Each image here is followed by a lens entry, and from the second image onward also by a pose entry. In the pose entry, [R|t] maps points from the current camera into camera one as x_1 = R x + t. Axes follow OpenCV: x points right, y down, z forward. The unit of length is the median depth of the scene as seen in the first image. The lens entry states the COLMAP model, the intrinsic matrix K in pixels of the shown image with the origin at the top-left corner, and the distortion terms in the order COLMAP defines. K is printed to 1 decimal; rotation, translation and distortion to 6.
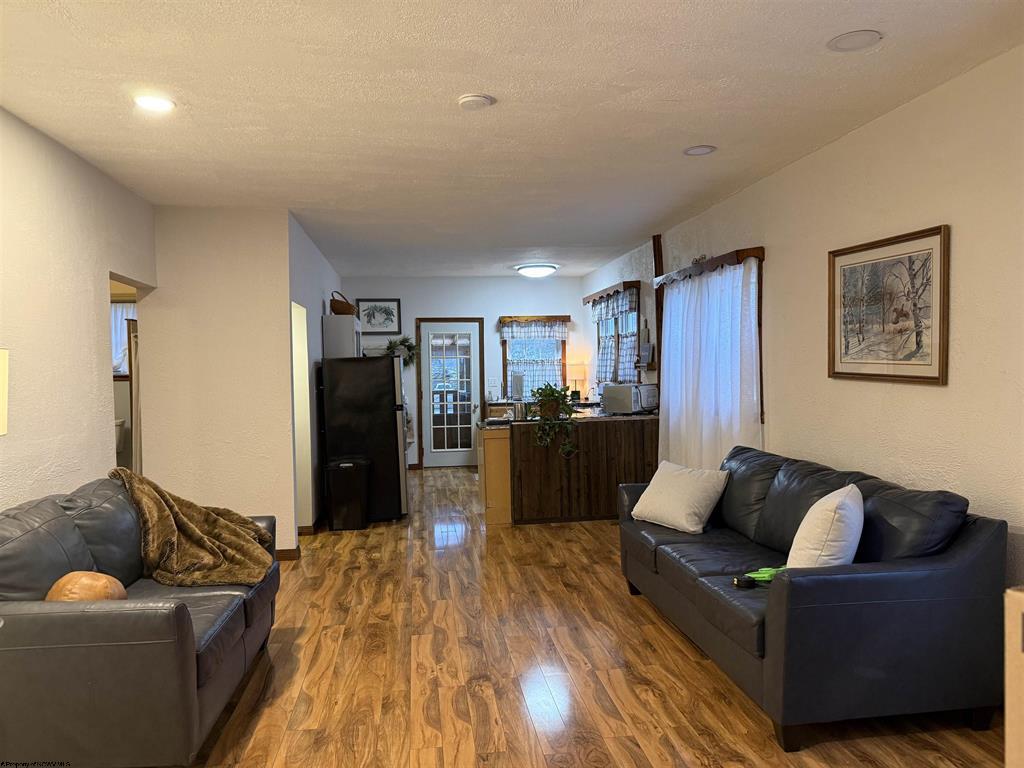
lens RADIAL K [[726.6, 0, 512.0], [0, 726.6, 384.0], [0, 0, 1]] dist [0.001375, -0.001242]
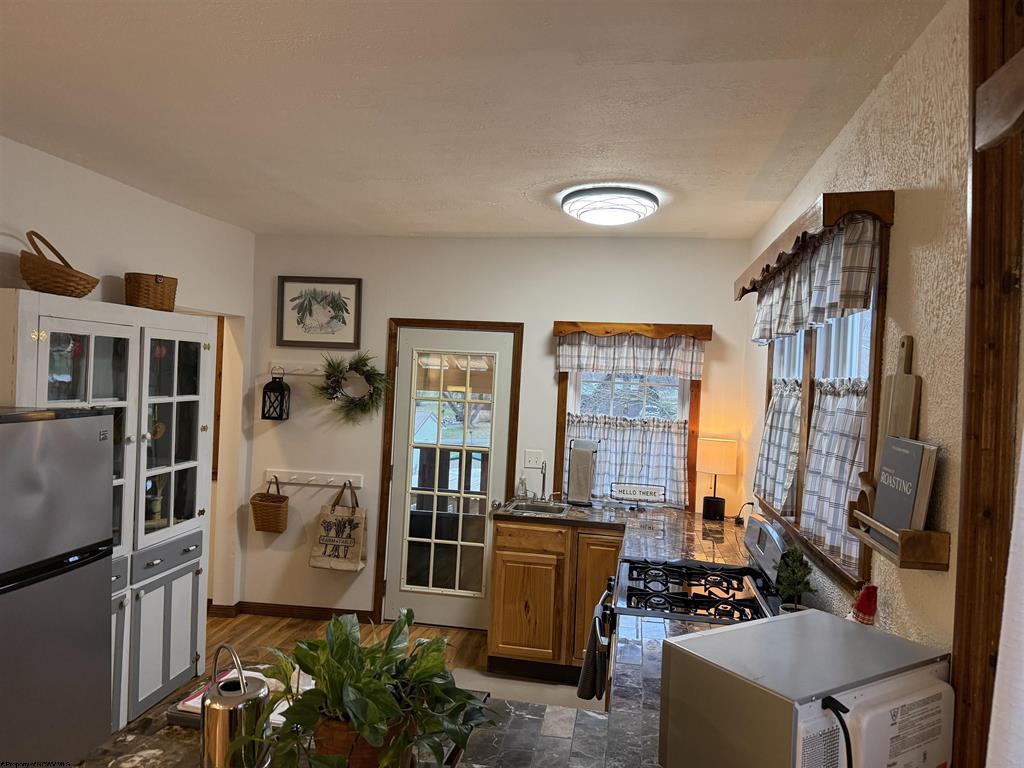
lens RADIAL K [[705.9, 0, 512.0], [0, 705.9, 384.0], [0, 0, 1]] dist [0.075161, -0.001840]
pose [[0.946680, 0.064927, -0.315567, 0.104758], [-0.070681, 0.997476, -0.006812, -0.048263], [0.314328, 0.028753, 0.948879, 0.565142]]
